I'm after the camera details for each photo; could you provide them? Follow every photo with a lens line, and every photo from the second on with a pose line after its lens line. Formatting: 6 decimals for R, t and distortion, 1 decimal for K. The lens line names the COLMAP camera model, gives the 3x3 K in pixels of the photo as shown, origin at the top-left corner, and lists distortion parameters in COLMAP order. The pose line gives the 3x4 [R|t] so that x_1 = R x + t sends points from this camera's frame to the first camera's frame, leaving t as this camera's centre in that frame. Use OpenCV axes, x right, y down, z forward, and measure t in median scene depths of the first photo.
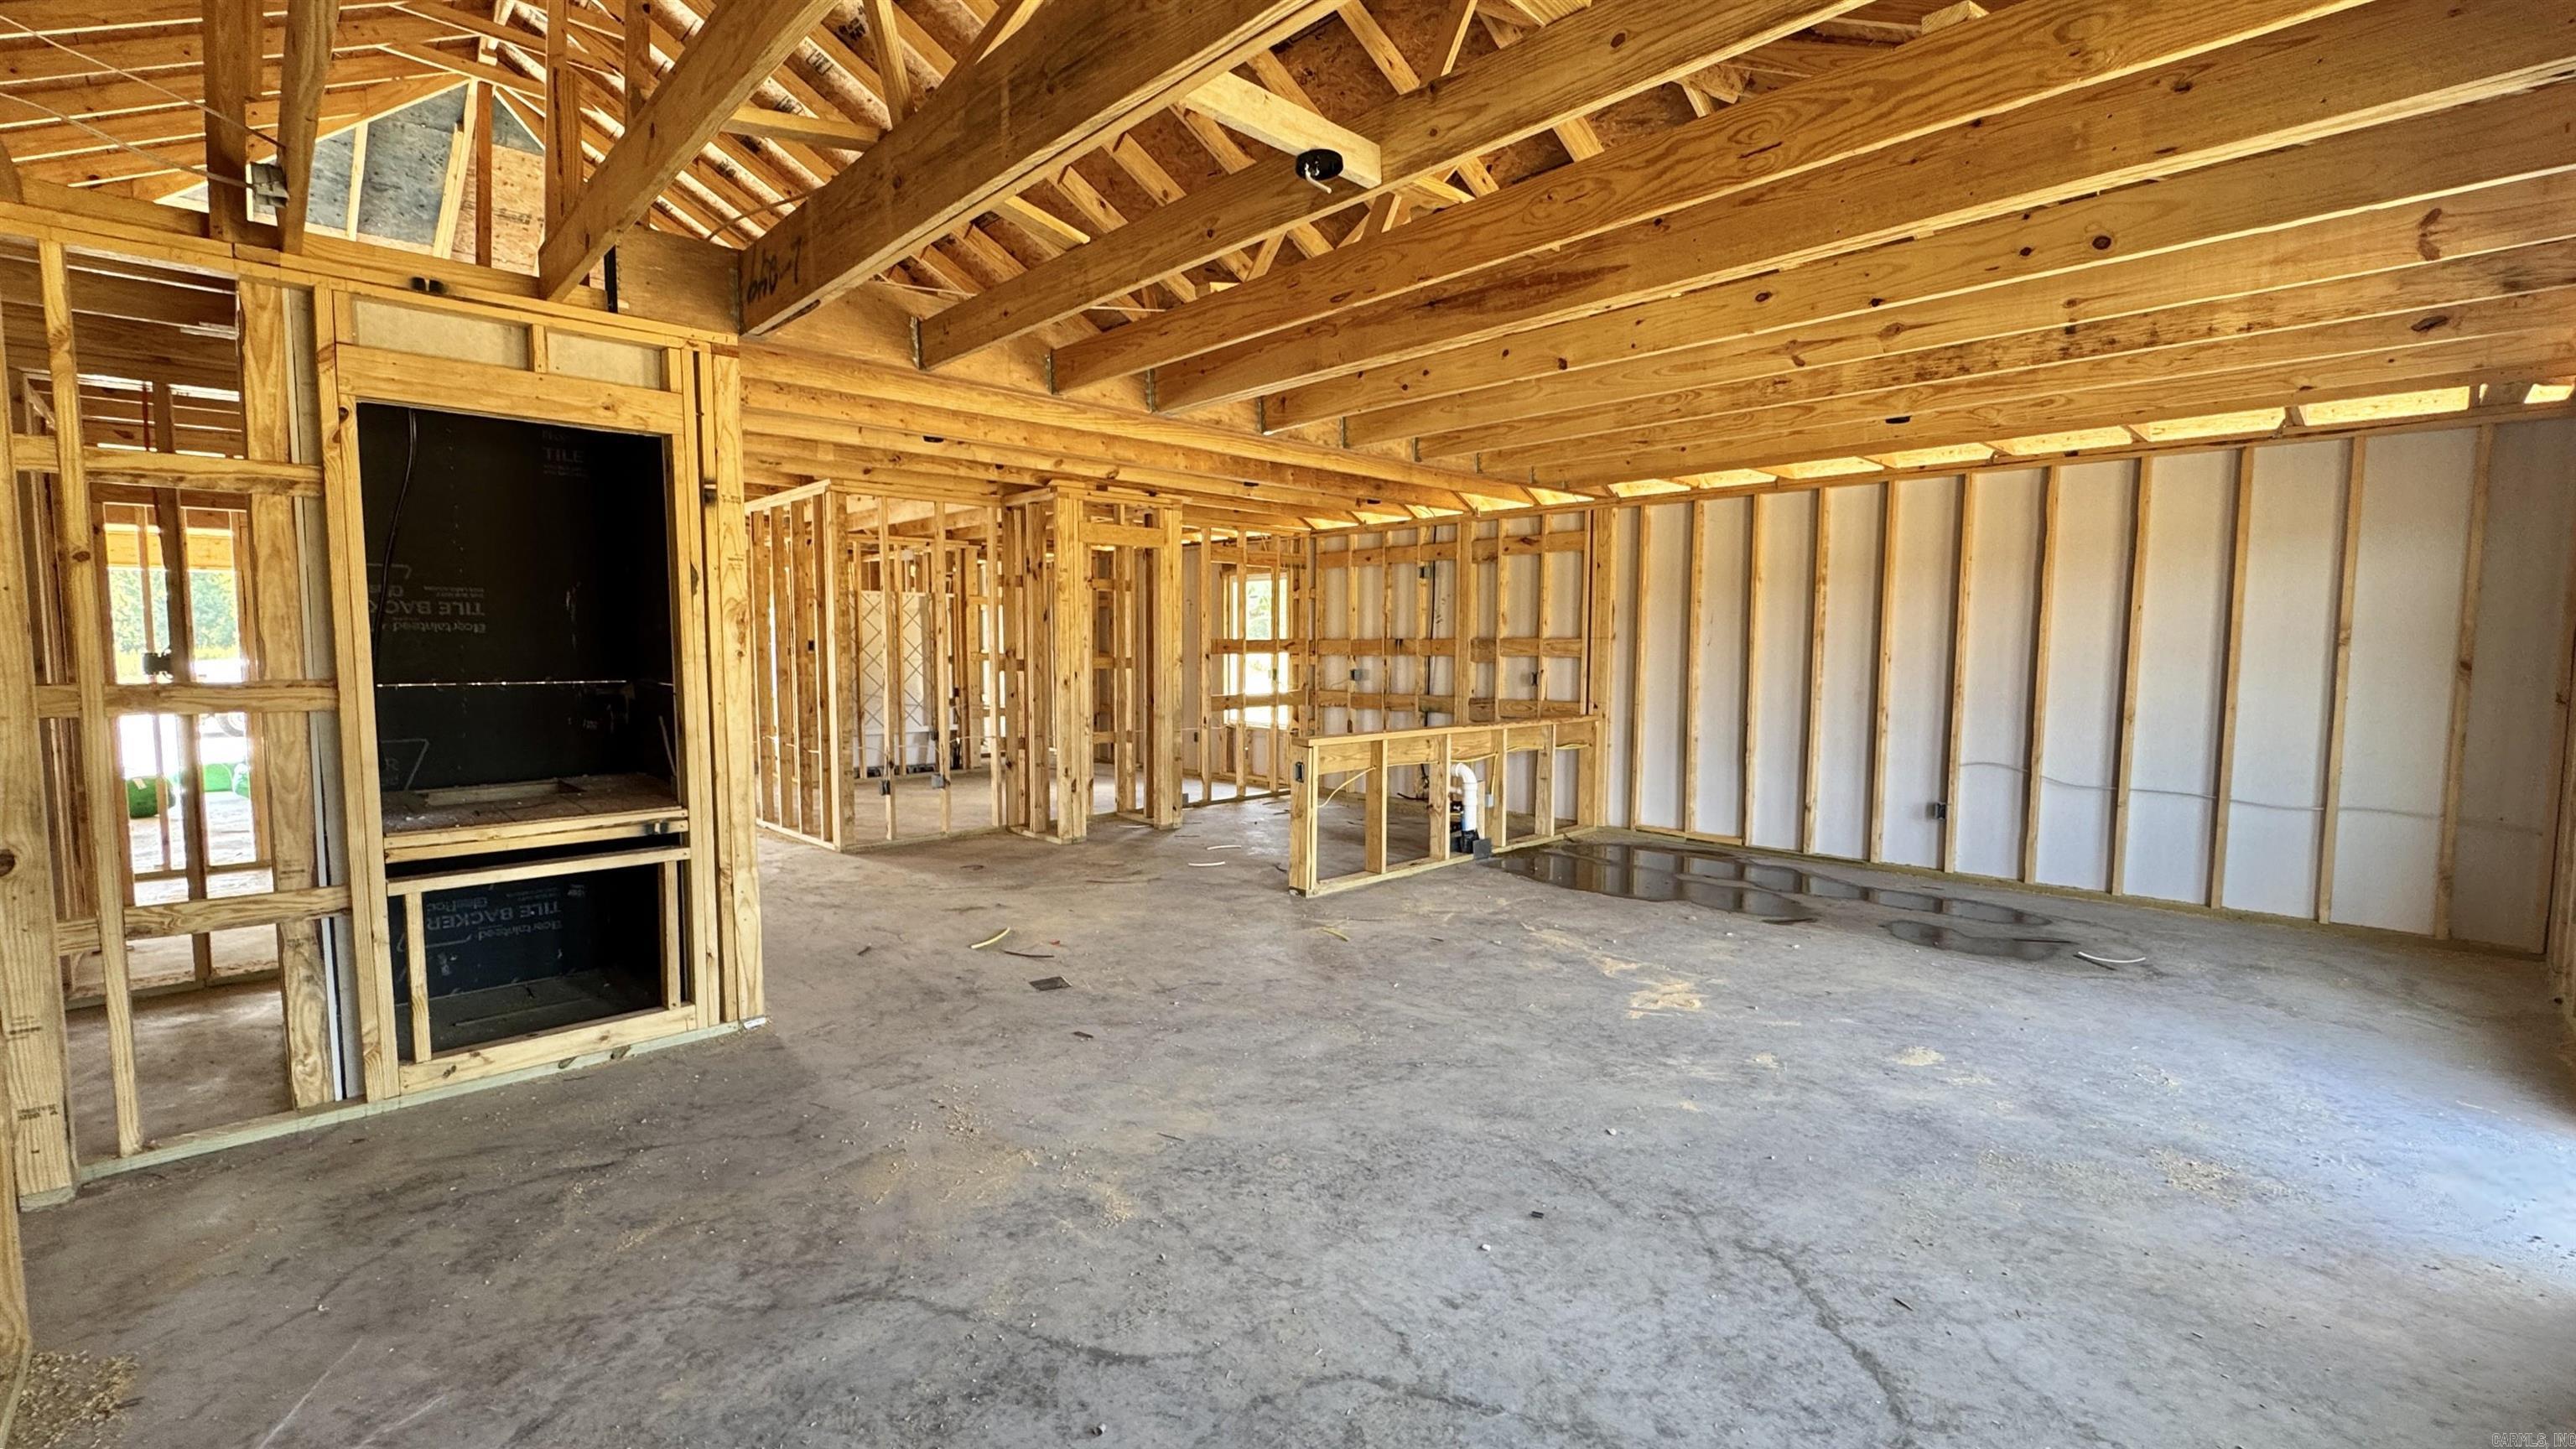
lens RADIAL K [[1035.7, 0, 1271.6], [0, 1035.7, 719.1], [0, 0, 1]] dist [-0.001490, 0.000061]
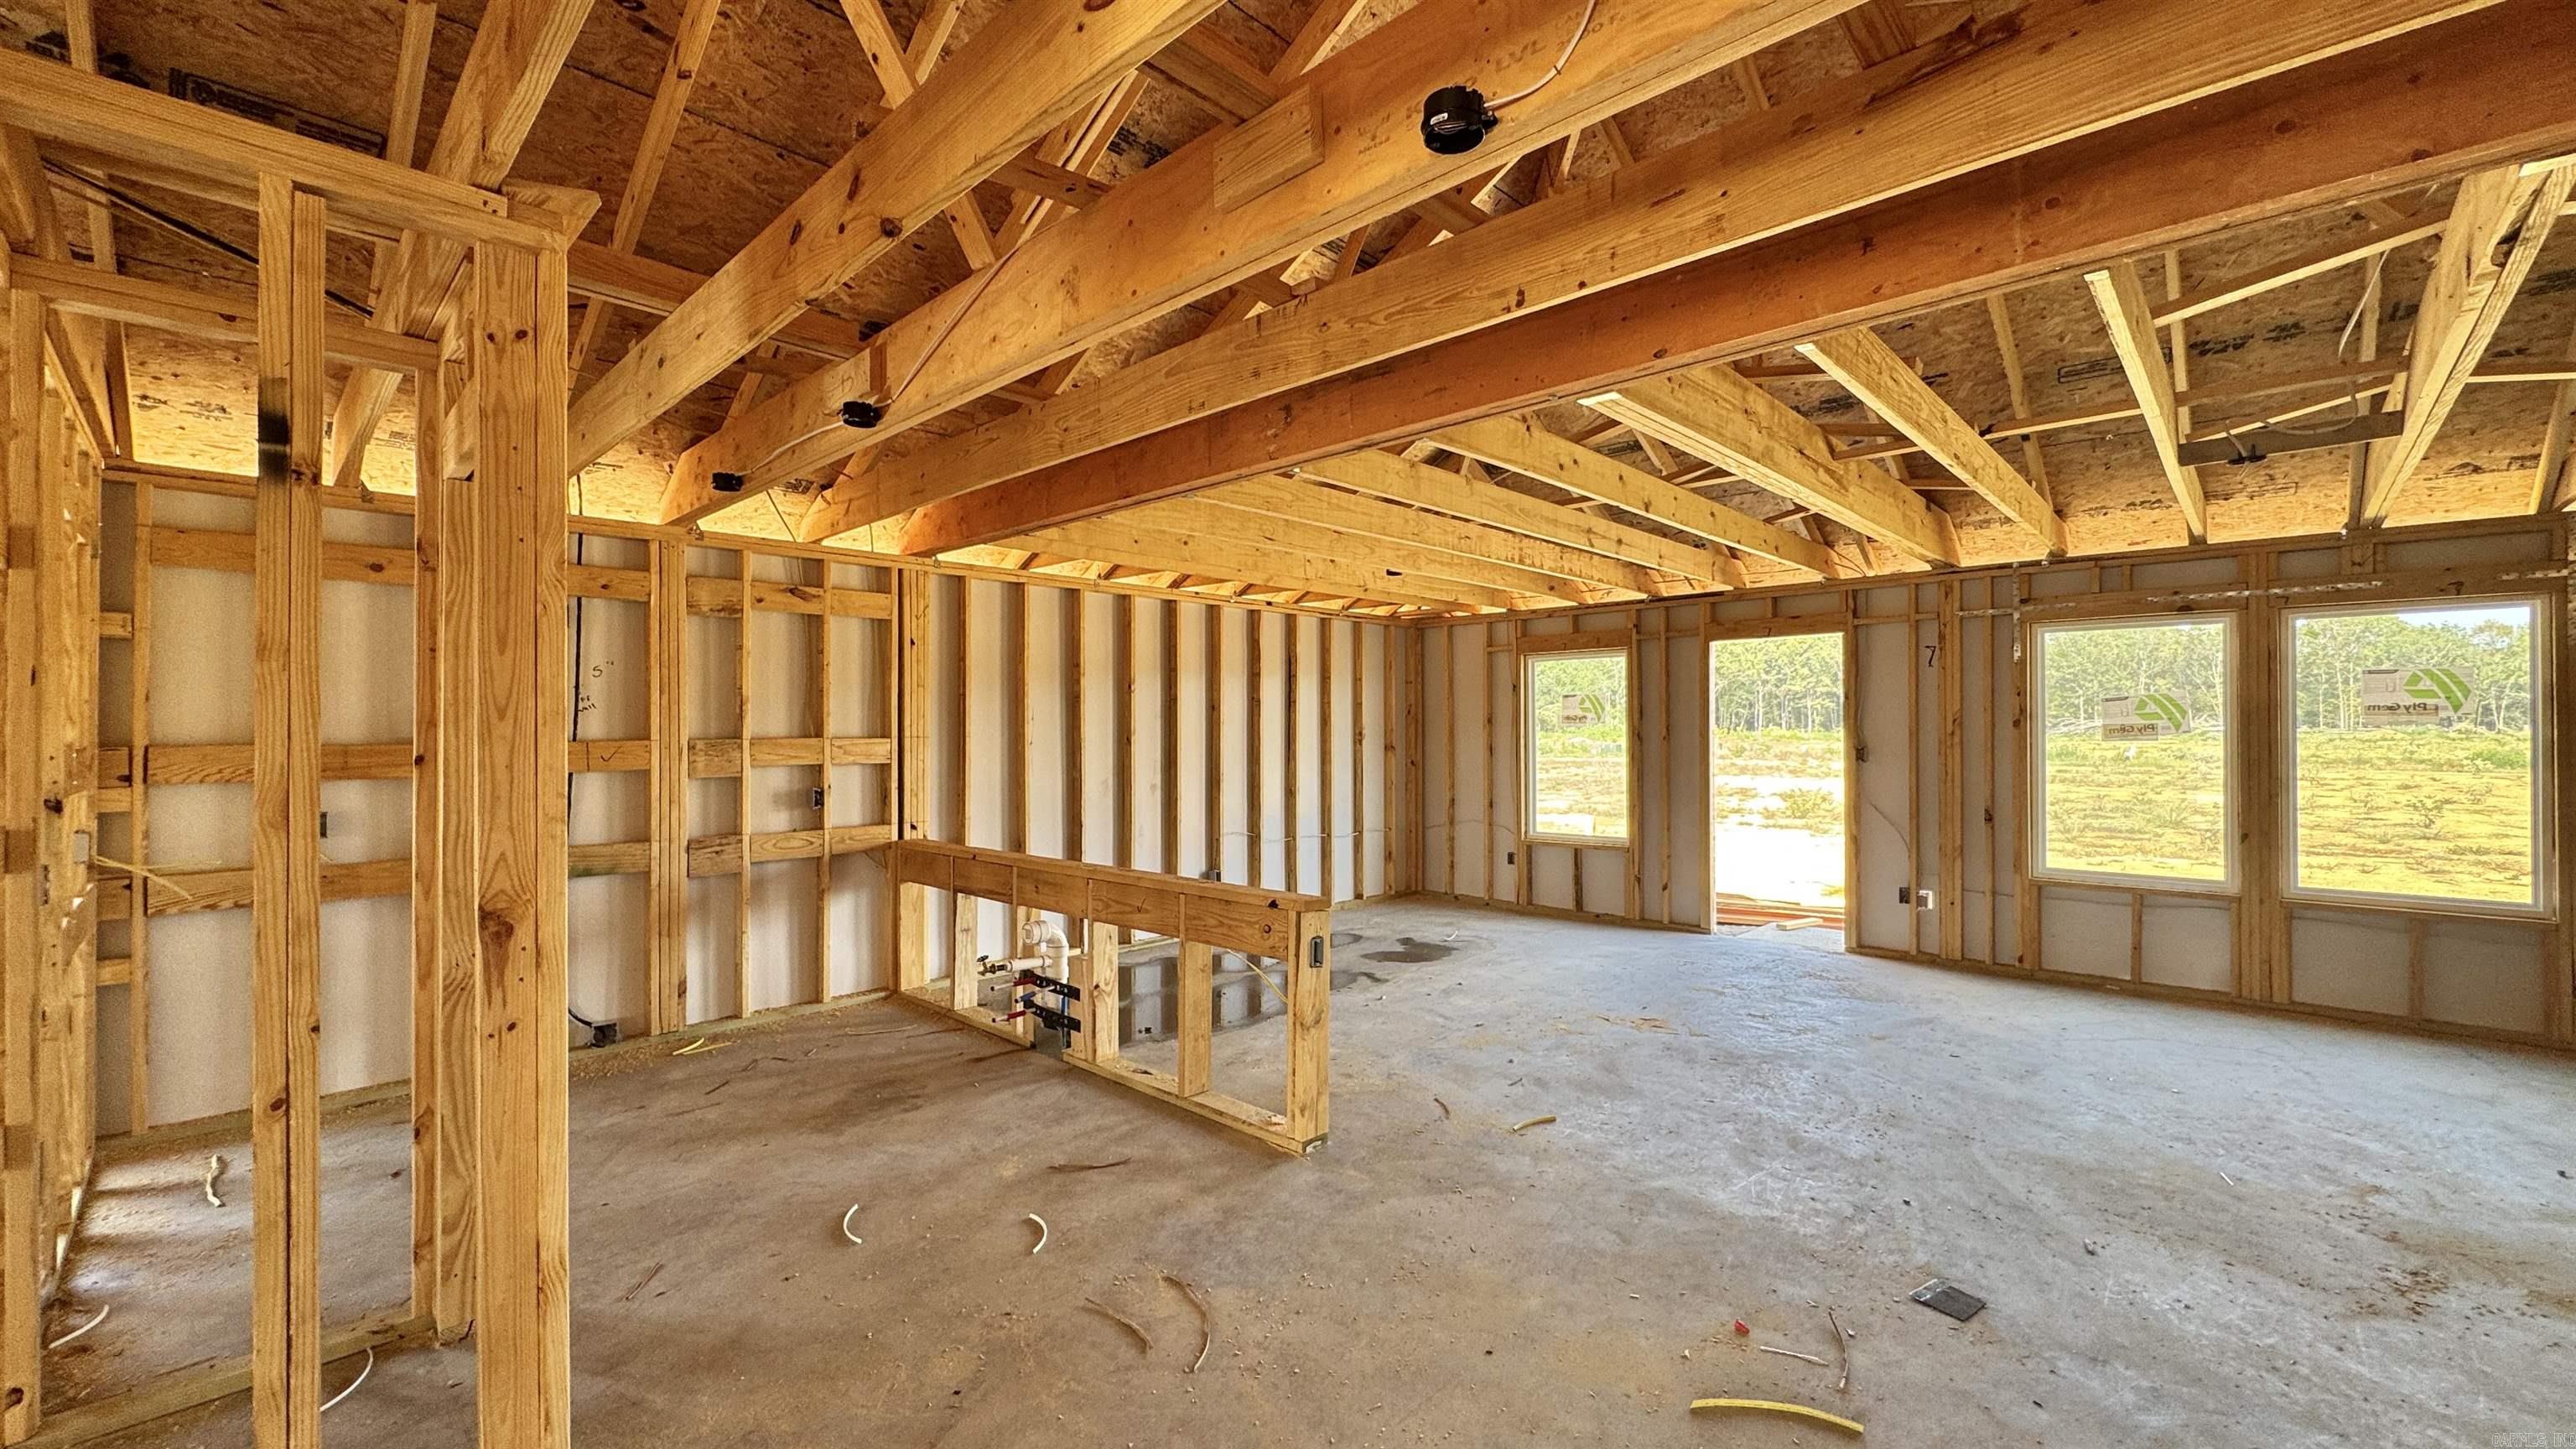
lens RADIAL K [[1035.7, 0, 1274.9], [0, 1035.7, 720.5], [0, 0, 1]] dist [-0.001490, 0.000061]
pose [[-0.032945, 0.000974, 0.999457, -0.425689], [0.083044, 0.996544, 0.001766, -0.065319], [-0.996001, 0.083057, -0.032912, 0.721724]]
